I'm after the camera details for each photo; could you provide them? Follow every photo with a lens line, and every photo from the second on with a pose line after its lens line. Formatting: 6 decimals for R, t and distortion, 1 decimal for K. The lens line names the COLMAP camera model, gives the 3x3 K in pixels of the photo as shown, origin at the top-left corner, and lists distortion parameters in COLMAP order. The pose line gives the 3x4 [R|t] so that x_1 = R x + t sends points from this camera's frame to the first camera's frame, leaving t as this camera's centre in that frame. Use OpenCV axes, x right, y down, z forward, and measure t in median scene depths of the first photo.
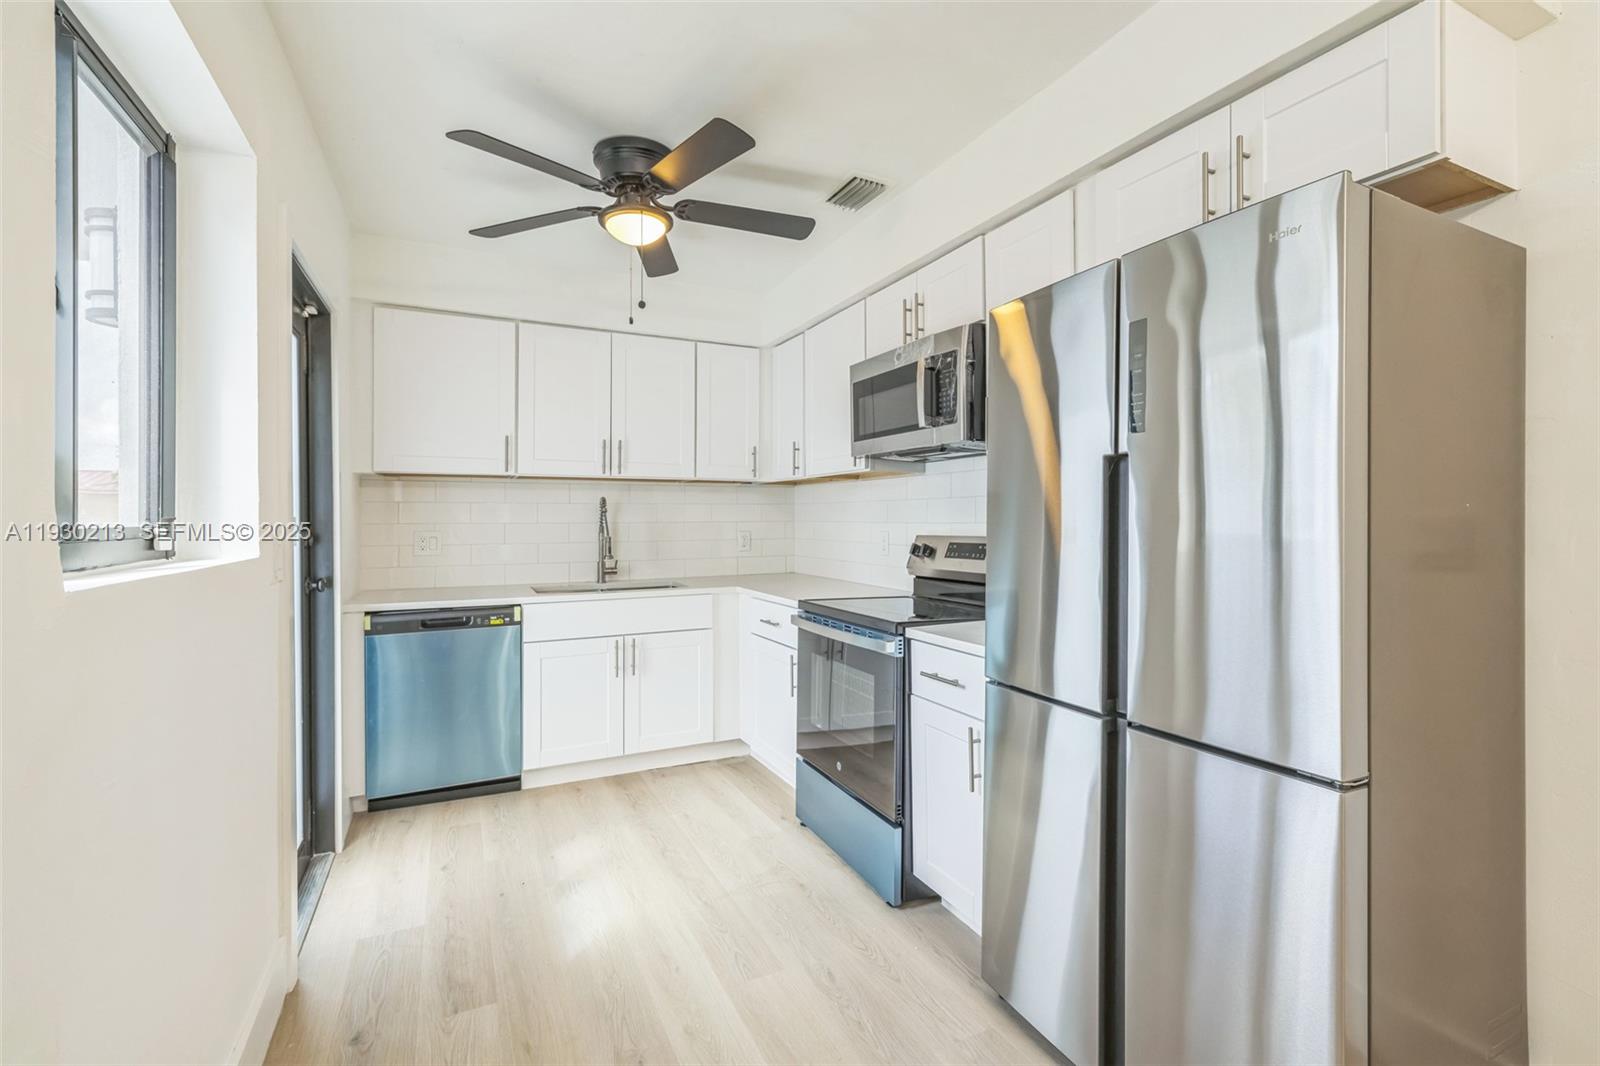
lens RADIAL K [[702.1, 0, 795.6], [0, 702.1, 512.2], [0, 0, 1]] dist [0.004138, 0.000465]
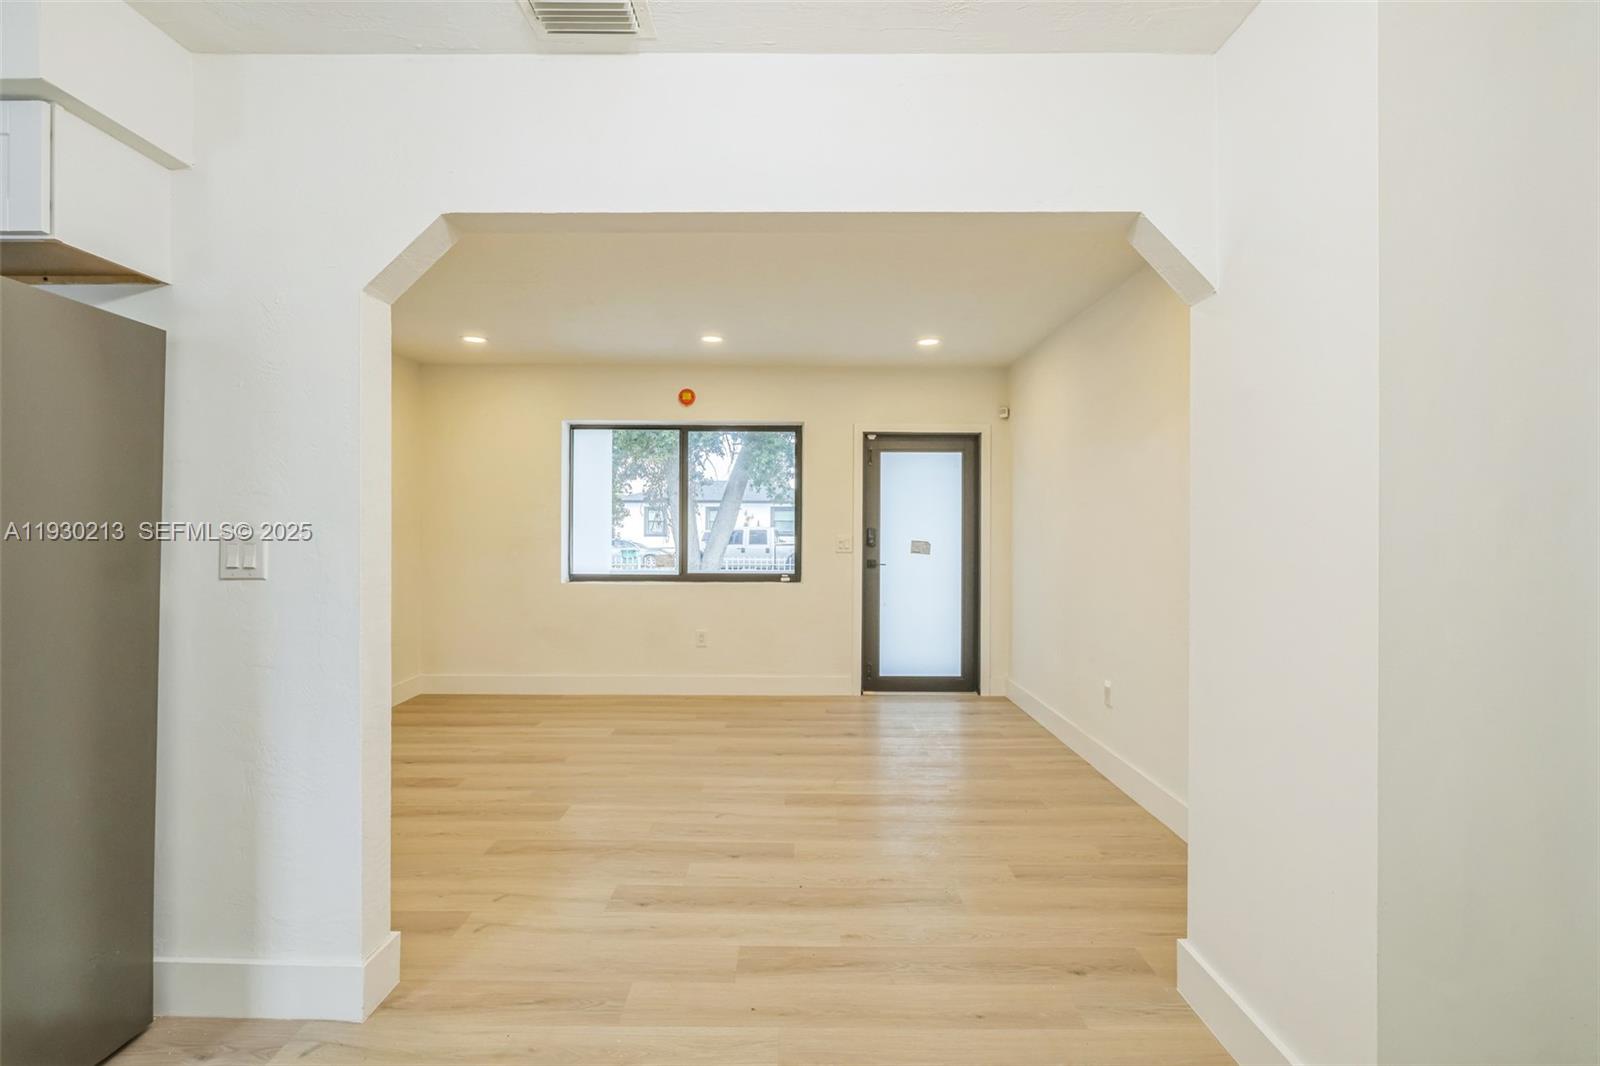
lens RADIAL K [[714.9, 0, 793.5], [0, 714.9, 528.1], [0, 0, 1]] dist [-0.002805, 0.000532]
pose [[0.440569, 0.003692, 0.897711, 0.162843], [-0.009946, 0.999950, 0.000769, -0.009424], [-0.897664, -0.009267, 0.440584, -0.283234]]
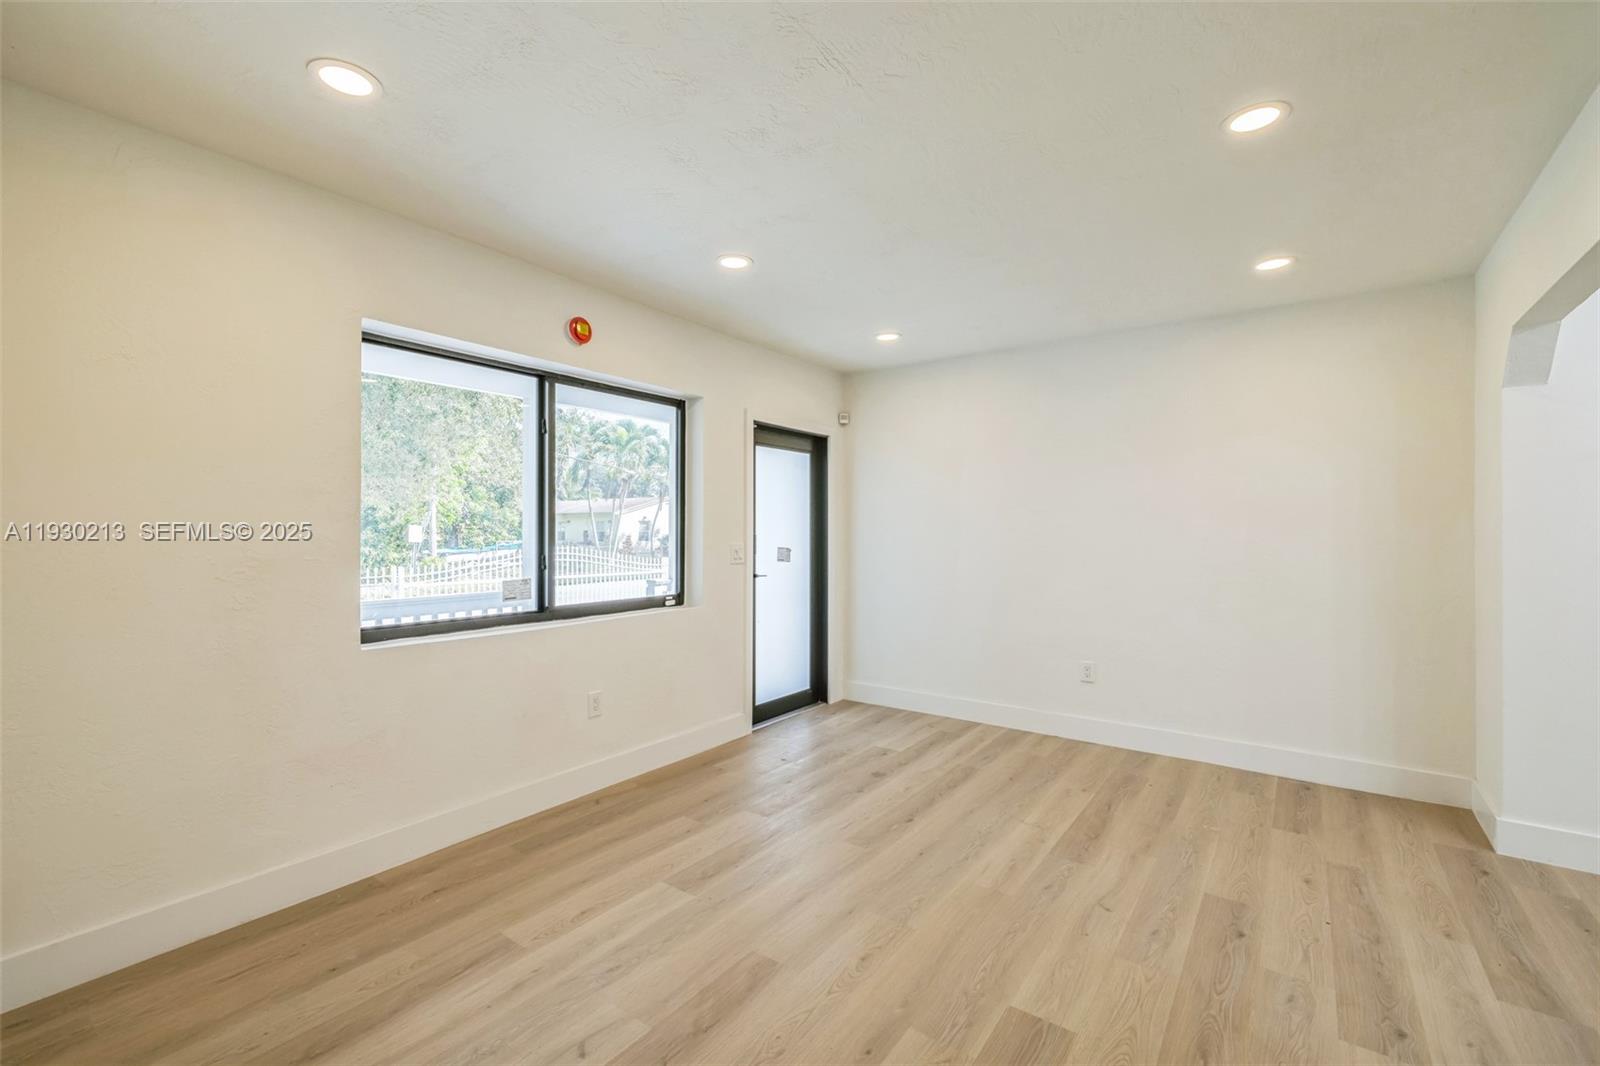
lens RADIAL K [[689.5, 0, 793.1], [0, 689.5, 530.9], [0, 0, 1]] dist [0.007097, 0.000087]
pose [[-0.463702, 0.000568, 0.885991, 0.517706], [-0.006013, 0.999975, -0.003788, -0.011224], [-0.885971, -0.007084, -0.463687, 0.946035]]
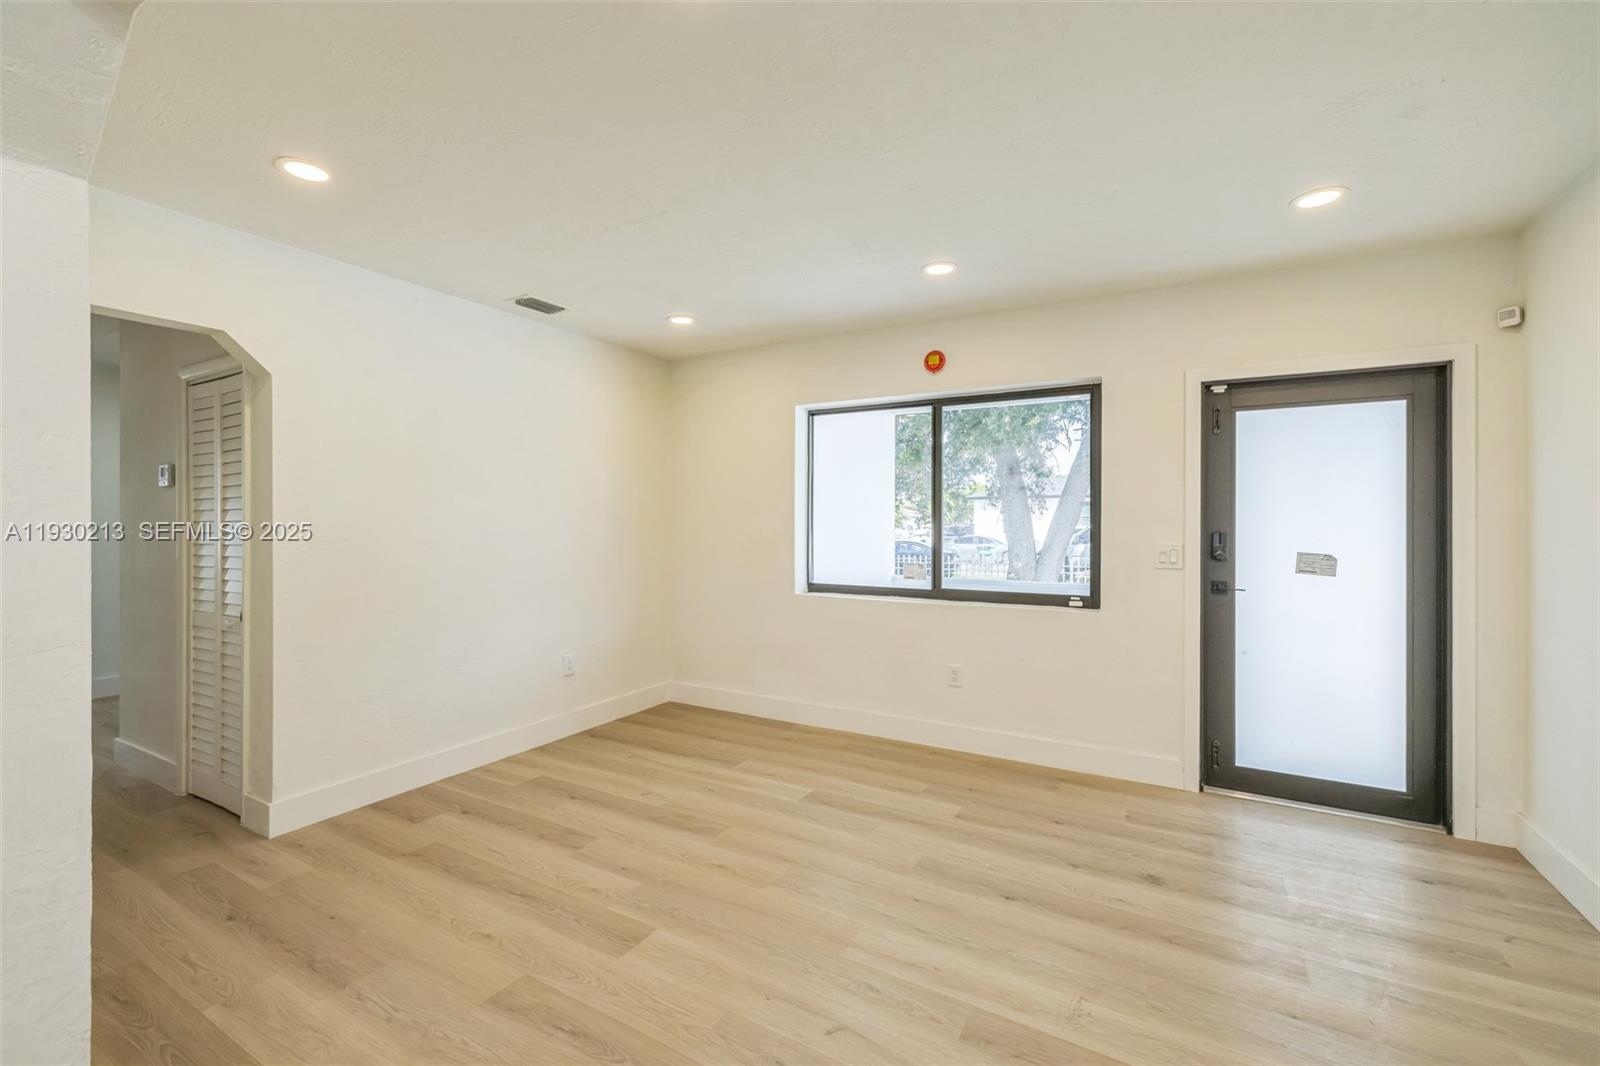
lens RADIAL K [[673.0, 0, 794.8], [0, 673.0, 524.8], [0, 0, 1]] dist [0.001450, 0.000705]
pose [[0.832031, 0.001552, 0.554727, 0.701613], [-0.006049, 0.999962, 0.006276, -0.023703], [-0.554696, -0.008578, 0.832009, -0.187436]]
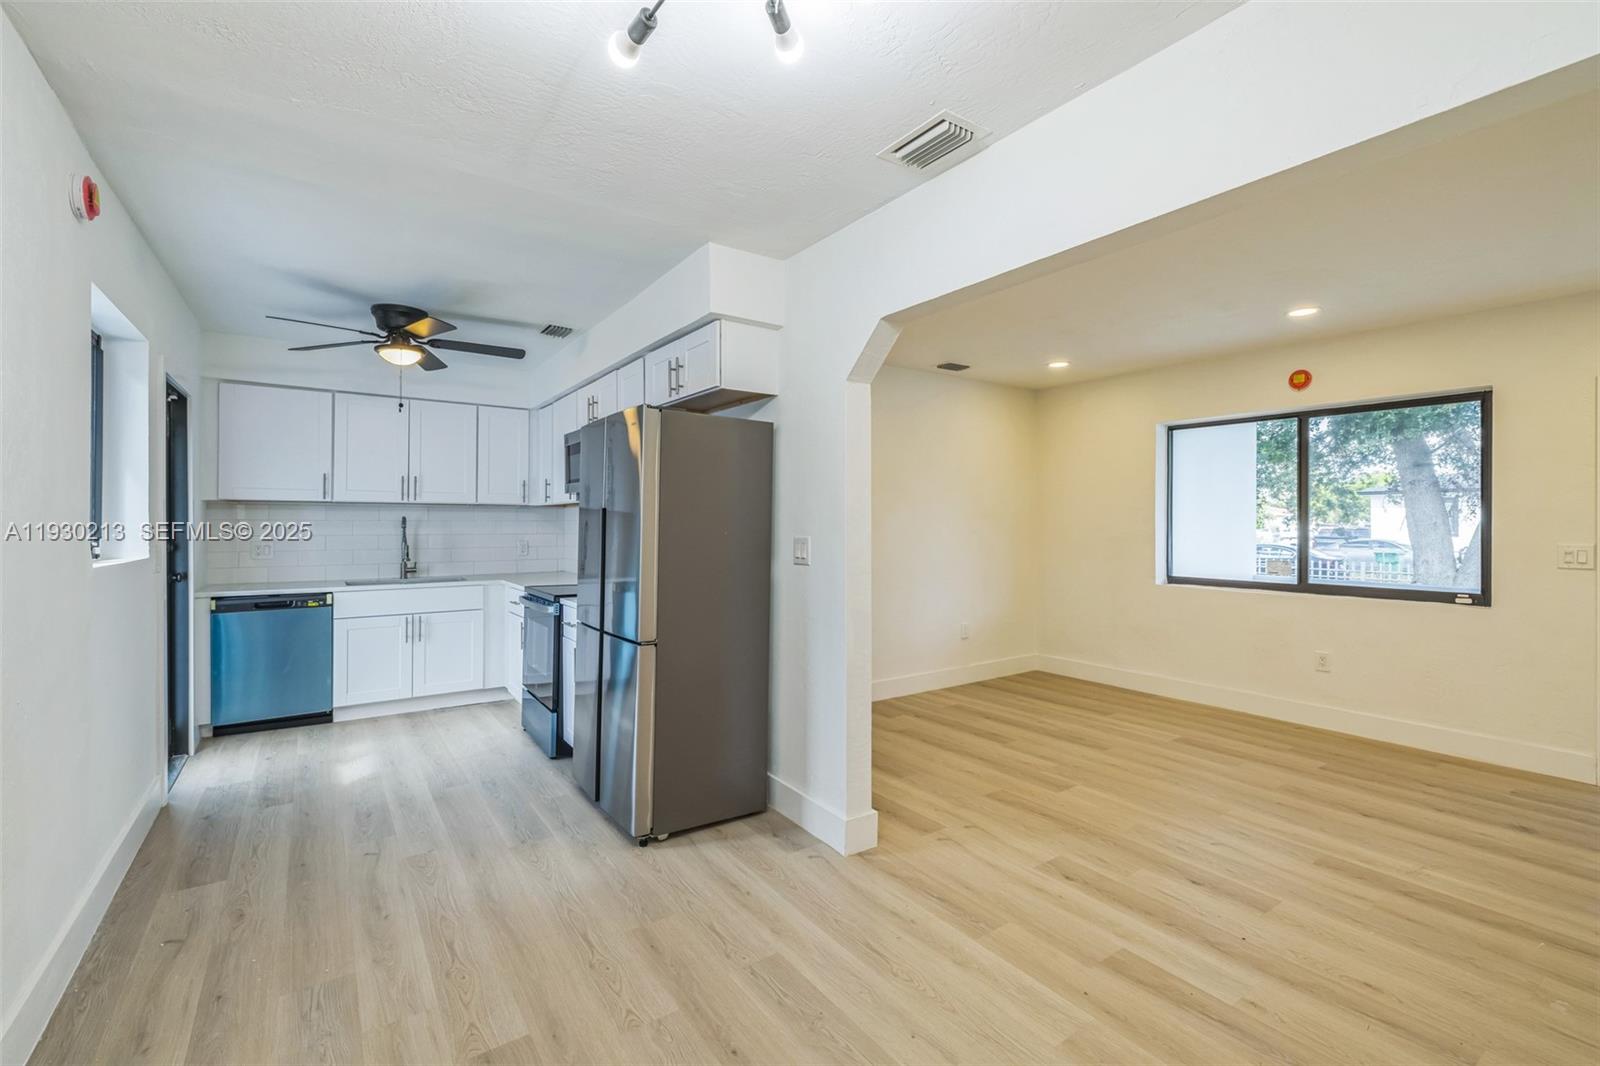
lens RADIAL K [[693.2, 0, 796.6], [0, 693.2, 519.4], [0, 0, 1]] dist [0.004973, 0.000402]
pose [[0.988303, 0.004990, 0.152419, 0.343814], [-0.005150, 0.999987, 0.000653, -0.025314], [-0.152414, -0.001430, 0.988316, -0.573139]]
